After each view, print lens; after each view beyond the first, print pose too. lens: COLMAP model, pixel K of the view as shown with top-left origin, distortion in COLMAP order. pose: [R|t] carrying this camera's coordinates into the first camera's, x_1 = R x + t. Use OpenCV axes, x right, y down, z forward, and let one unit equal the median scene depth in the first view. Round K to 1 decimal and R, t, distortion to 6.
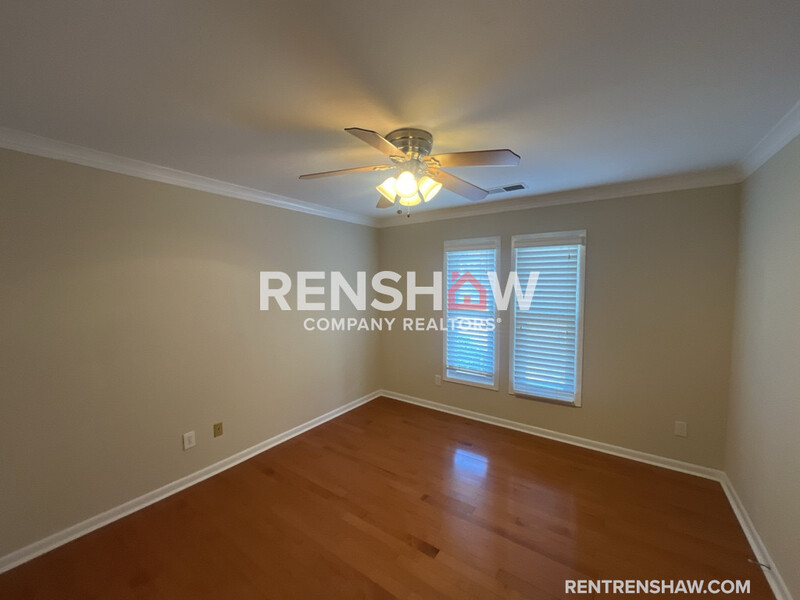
lens RADIAL K [[323.5, 0, 401.5], [0, 323.5, 298.9], [0, 0, 1]] dist [0.000554, -0.000252]
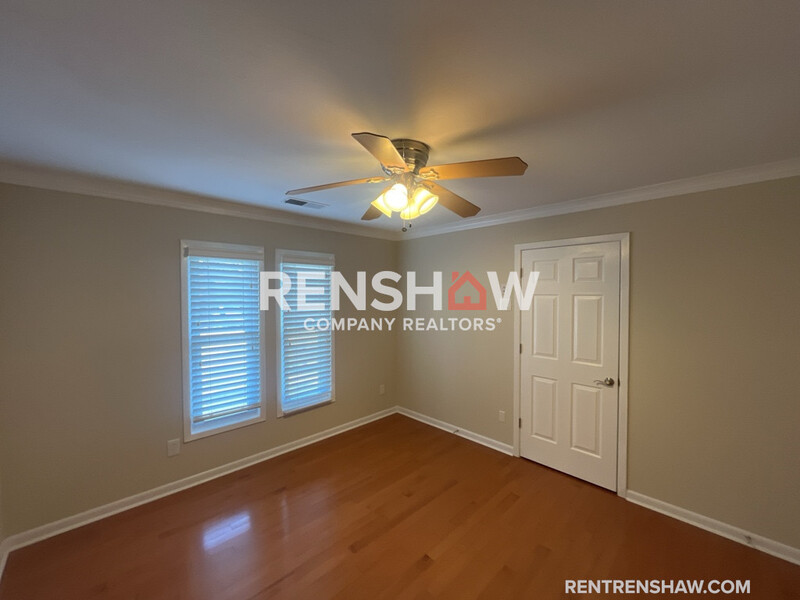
lens RADIAL K [[323.5, 0, 397.0], [0, 323.5, 300.6], [0, 0, 1]] dist [0.000554, -0.000252]
pose [[0.201424, -0.024061, 0.979209, -0.504326], [0.057836, 0.998246, 0.012632, -0.035232], [-0.977795, 0.054089, 0.202462, 0.462755]]
